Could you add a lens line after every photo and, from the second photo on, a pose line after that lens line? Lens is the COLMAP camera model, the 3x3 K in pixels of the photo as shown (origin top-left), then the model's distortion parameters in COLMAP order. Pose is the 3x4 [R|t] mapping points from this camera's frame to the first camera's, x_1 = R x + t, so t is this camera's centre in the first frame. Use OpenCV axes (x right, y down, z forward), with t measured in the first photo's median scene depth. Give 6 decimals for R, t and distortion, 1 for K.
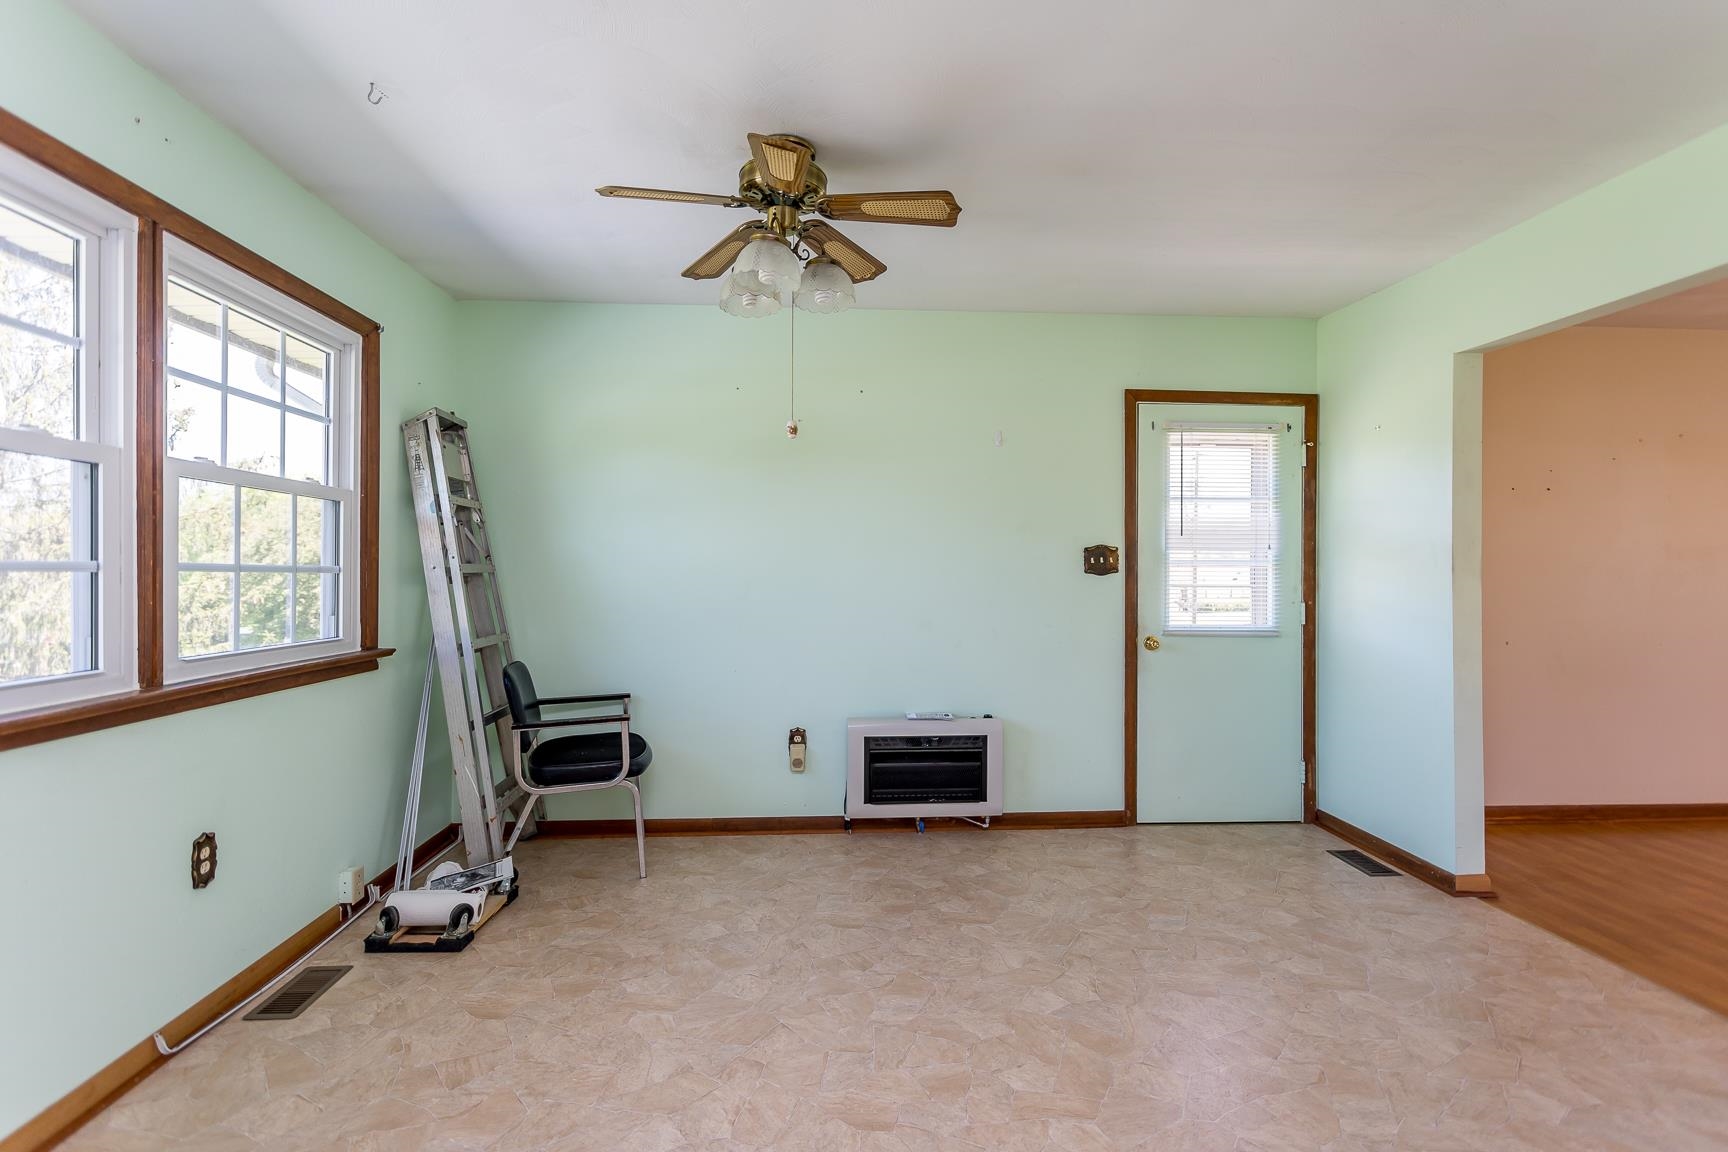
lens RADIAL K [[820.2, 0, 866.6], [0, 820.2, 561.7], [0, 0, 1]] dist [-0.001002, 0.002615]
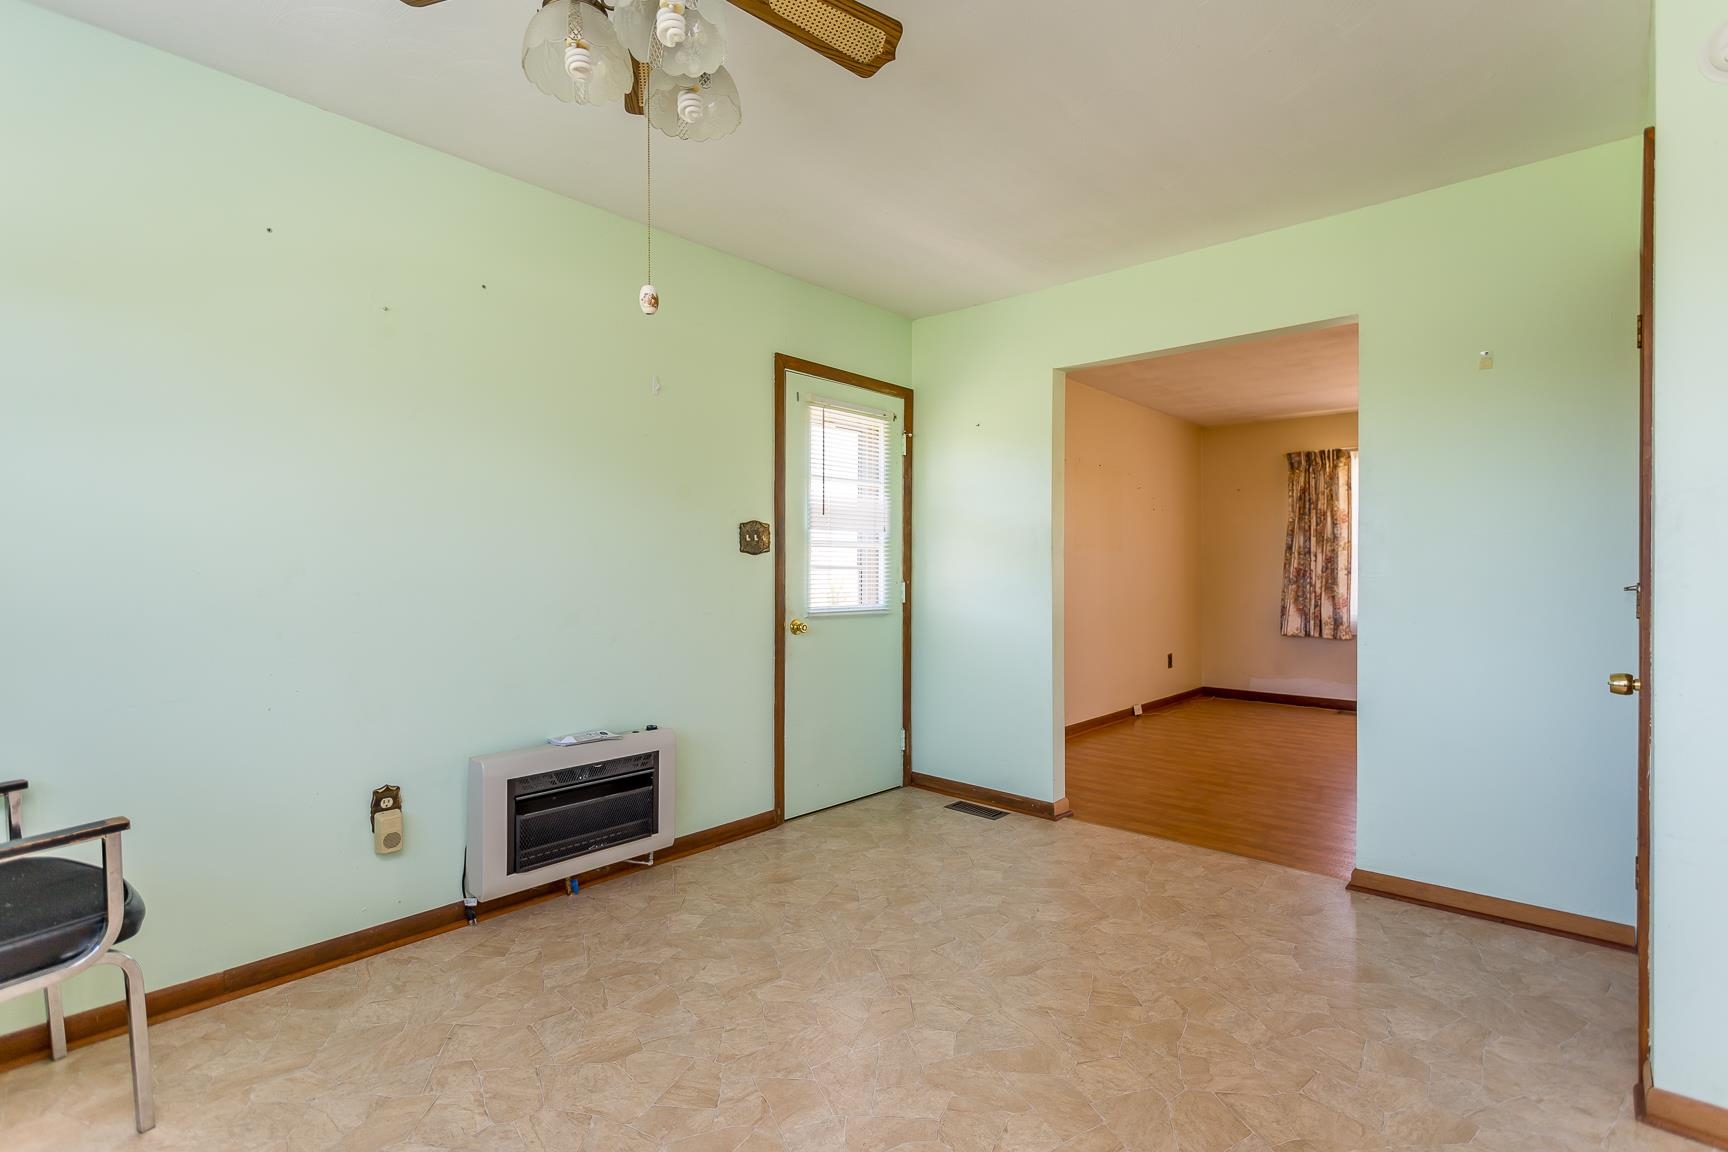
lens RADIAL K [[820.2, 0, 863.5], [0, 820.2, 569.9], [0, 0, 1]] dist [-0.001002, 0.002615]
pose [[0.717008, -0.003304, 0.697058, -0.264771], [-0.005140, 0.999937, 0.010026, 0.024520], [-0.697046, -0.010771, 0.716945, 0.279010]]
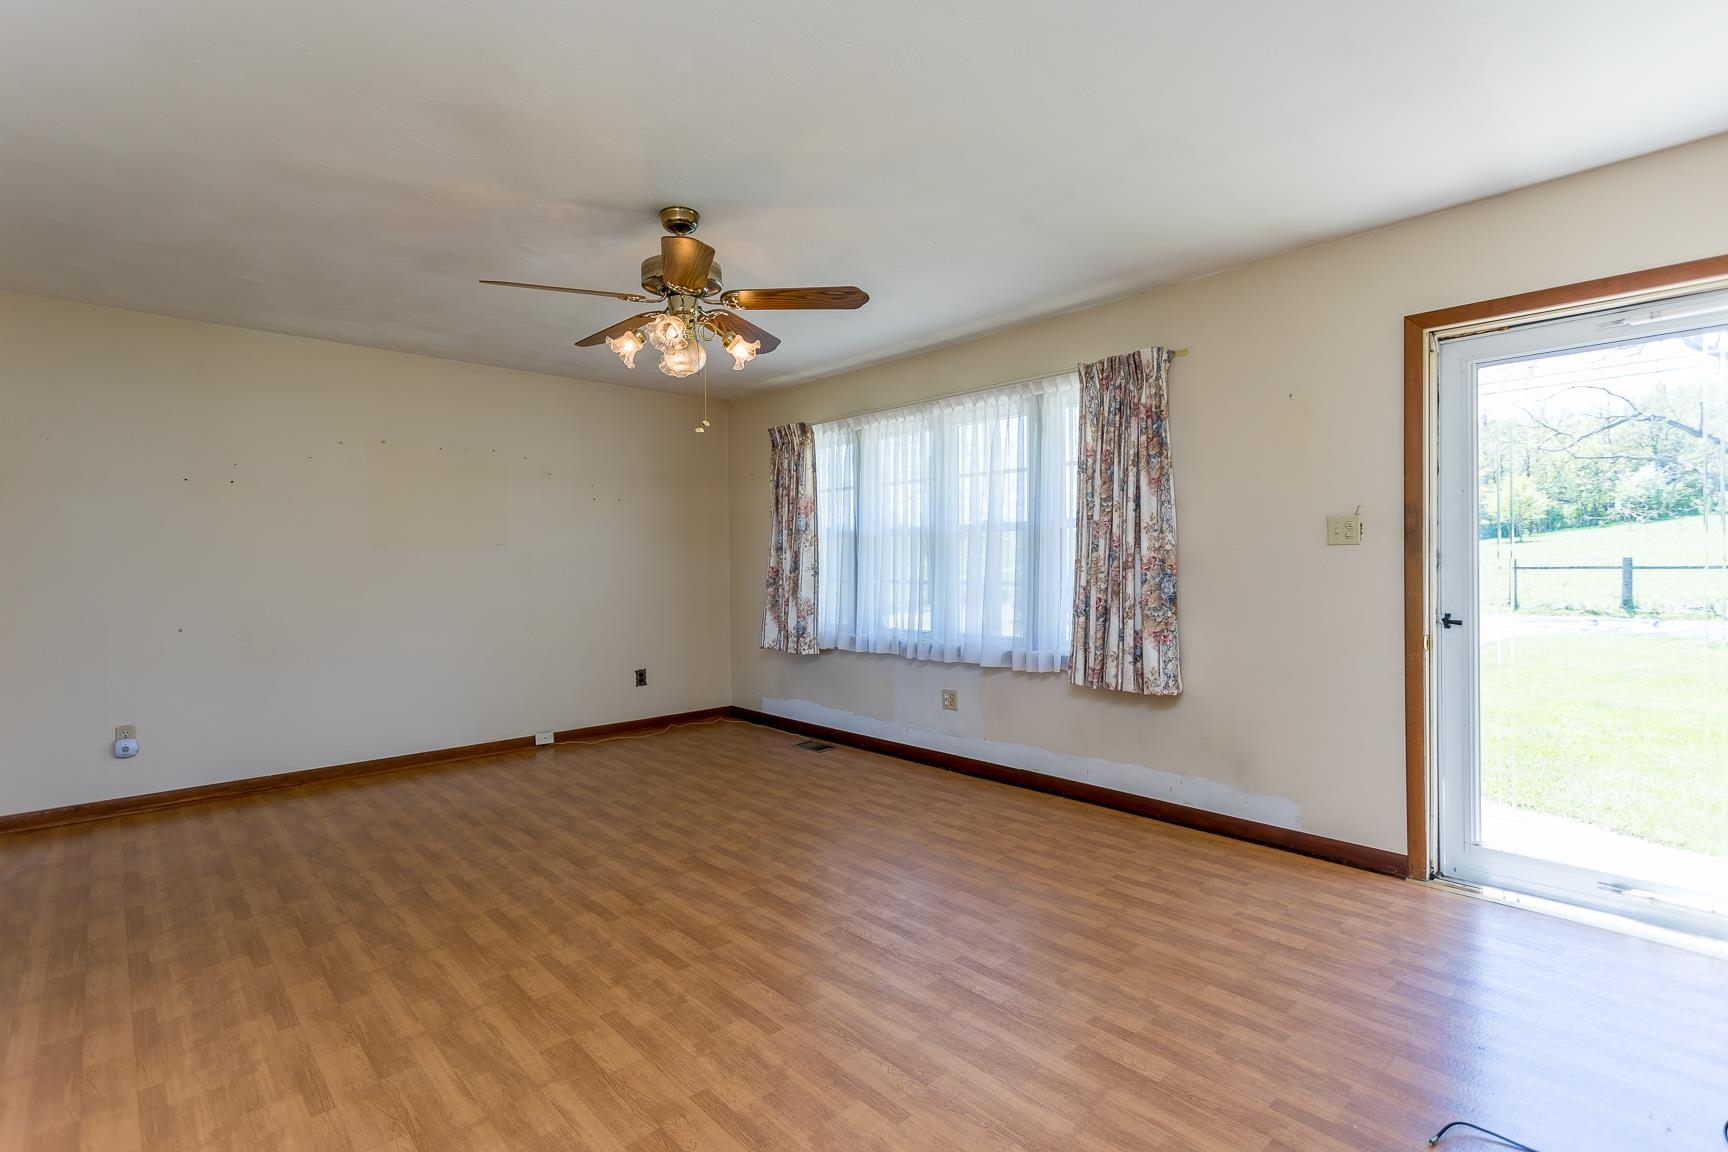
lens RADIAL K [[820.2, 0, 876.6], [0, 820.2, 568.2], [0, 0, 1]] dist [-0.001002, 0.002615]
pose [[0.771303, -0.017846, 0.636217, 0.857925], [0.004641, 0.999738, 0.022416, 0.002907], [-0.636451, -0.014337, 0.771184, -0.356576]]
